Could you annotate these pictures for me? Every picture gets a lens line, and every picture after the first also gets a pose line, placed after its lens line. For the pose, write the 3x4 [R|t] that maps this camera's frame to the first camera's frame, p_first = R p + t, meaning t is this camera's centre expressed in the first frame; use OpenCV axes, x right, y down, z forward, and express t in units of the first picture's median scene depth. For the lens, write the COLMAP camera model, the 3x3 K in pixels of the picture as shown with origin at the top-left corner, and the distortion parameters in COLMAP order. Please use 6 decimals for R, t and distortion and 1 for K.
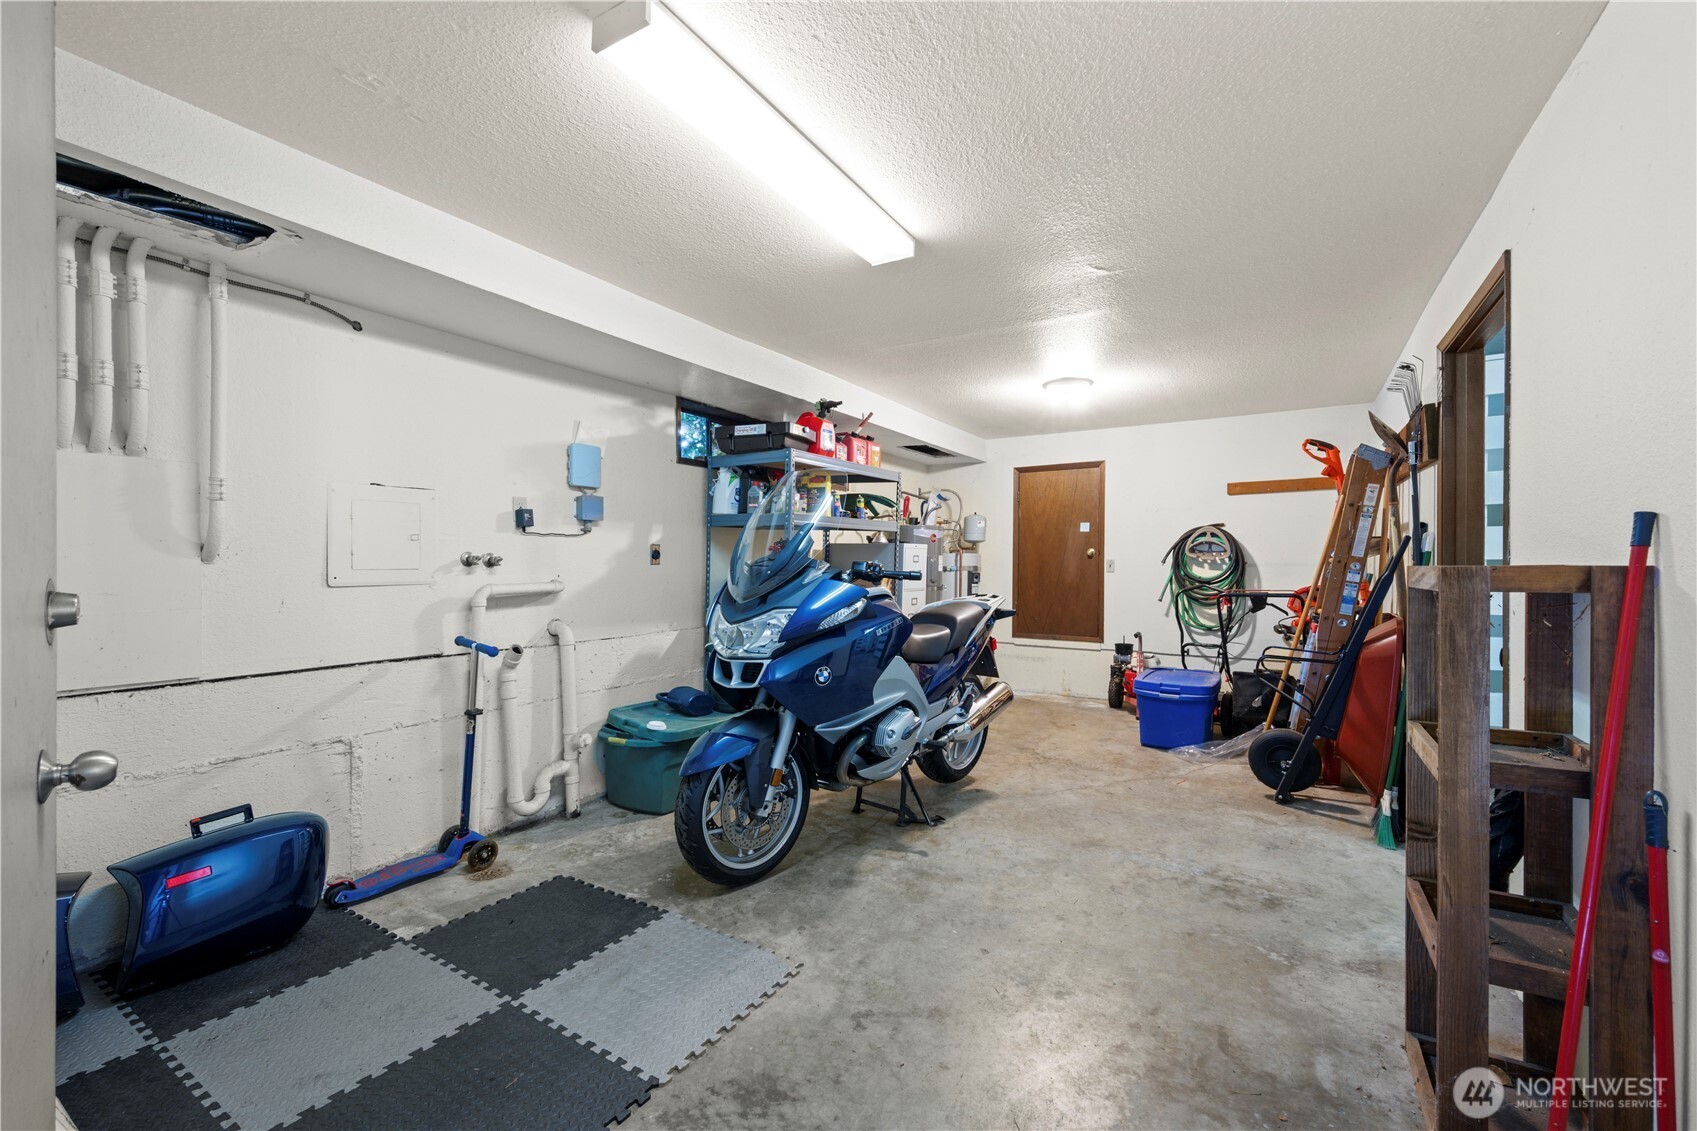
lens RADIAL K [[708.5, 0, 848.5], [0, 708.5, 565.5], [0, 0, 1]] dist [-0.000662, -0.000236]
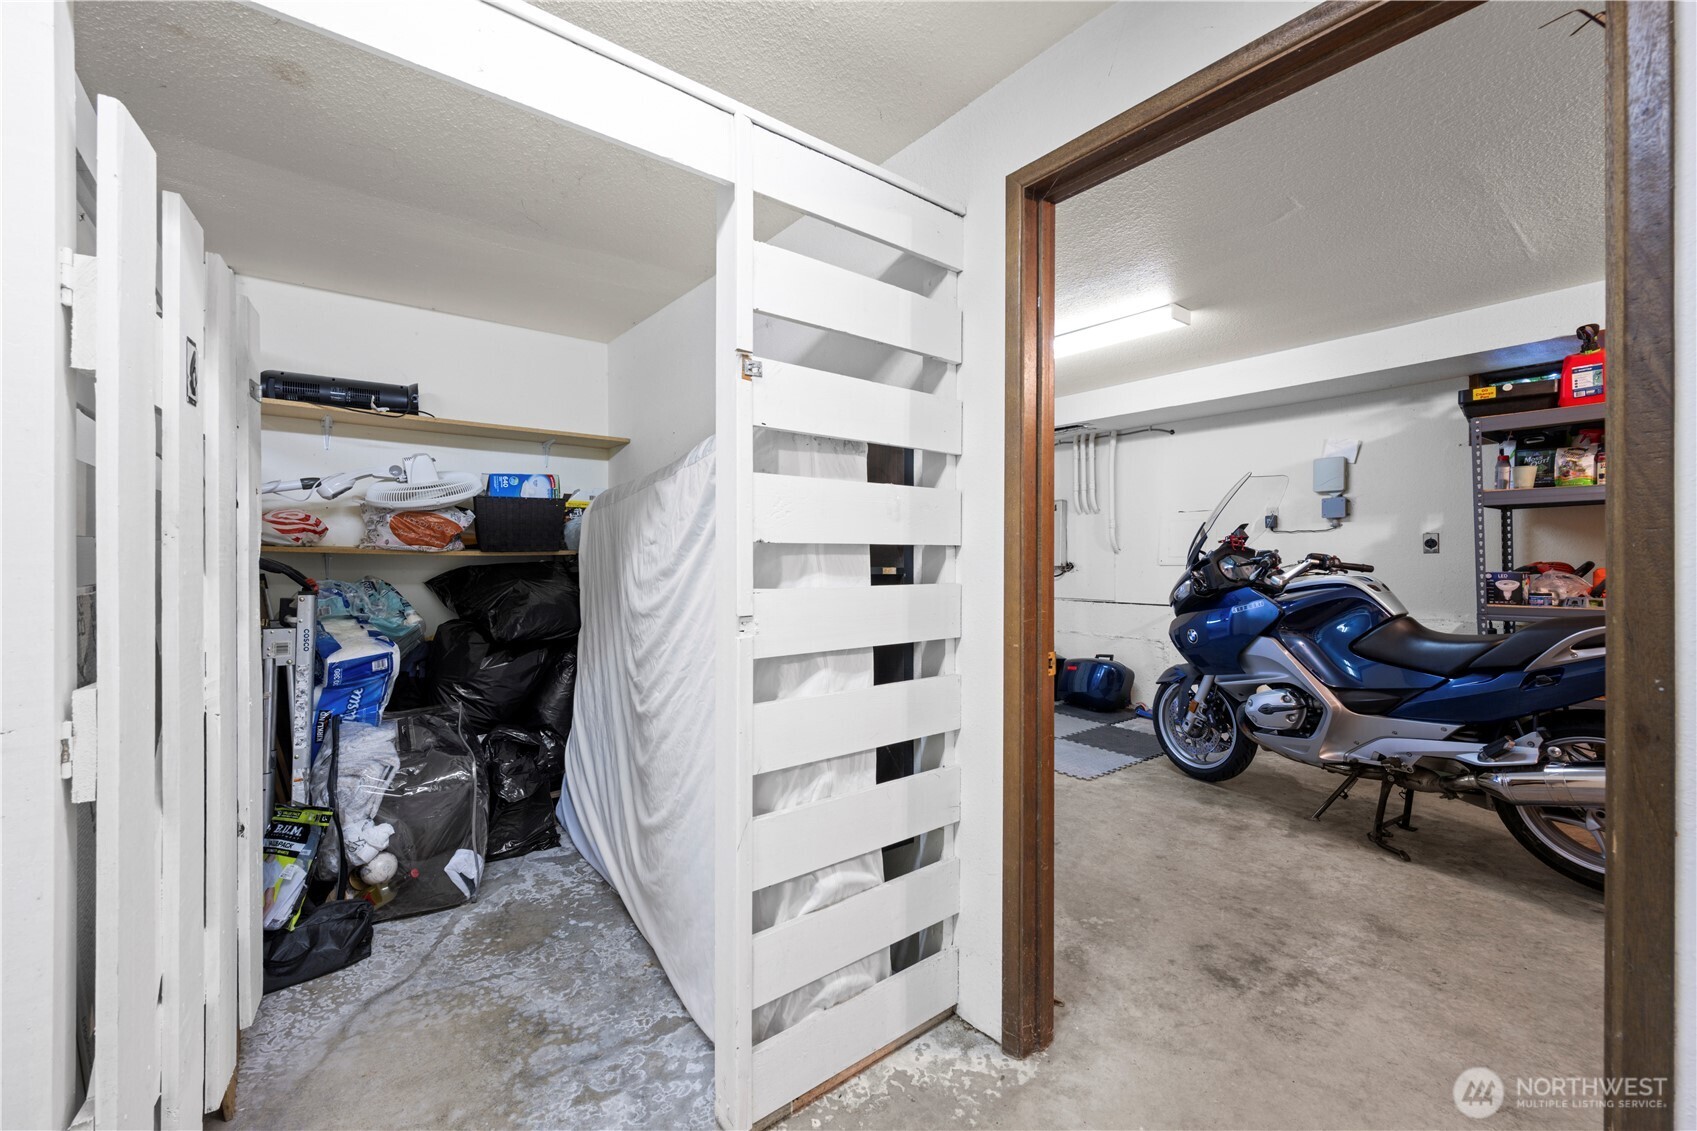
lens RADIAL K [[673.1, 0, 843.6], [0, 673.1, 551.8], [0, 0, 1]] dist [-0.000521, -0.000317]
pose [[-0.352470, -0.004035, -0.935815, 1.325190], [0.001836, 0.999986, -0.005003, -0.000677], [0.935821, -0.003482, -0.352457, 0.787046]]
